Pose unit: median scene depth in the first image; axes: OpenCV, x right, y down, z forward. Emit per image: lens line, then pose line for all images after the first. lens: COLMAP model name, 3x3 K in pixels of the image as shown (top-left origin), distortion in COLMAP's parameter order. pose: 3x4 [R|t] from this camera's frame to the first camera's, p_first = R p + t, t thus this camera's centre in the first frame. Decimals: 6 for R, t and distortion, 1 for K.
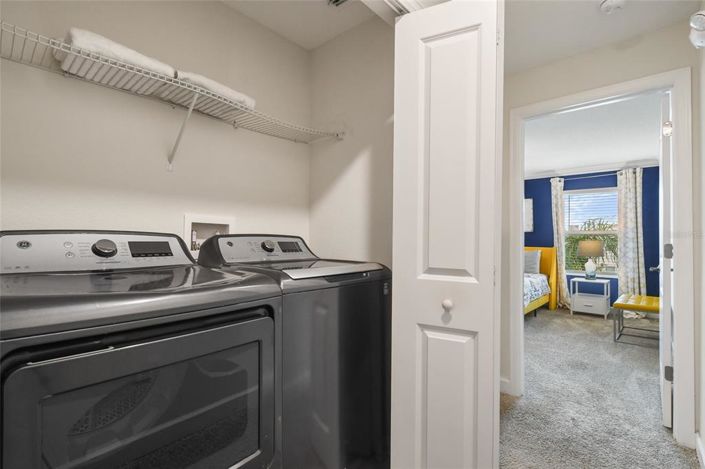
lens RADIAL K [[337.0, 0, 352.5], [0, 337.0, 234.5], [0, 0, 1]] dist [0.002734, 0.000274]
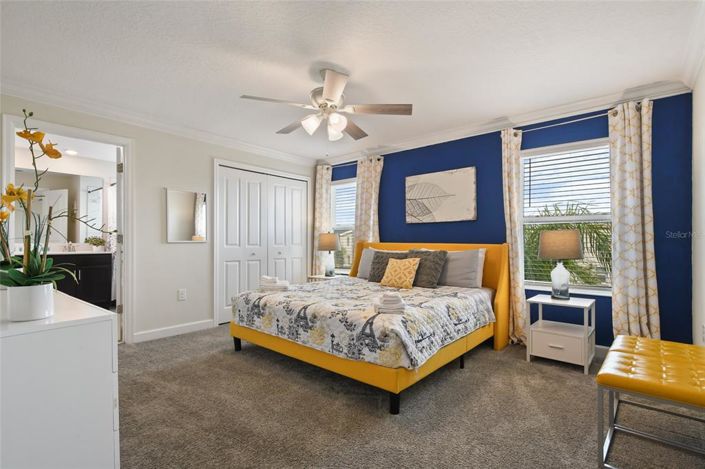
lens RADIAL K [[345.6, 0, 350.7], [0, 345.6, 240.5], [0, 0, 1]] dist [0.008977, -0.000638]
pose [[0.999728, -0.010451, 0.020853, 0.334568], [0.010221, 0.999886, 0.011117, 0.024695], [-0.020966, -0.010901, 0.999721, 0.419653]]
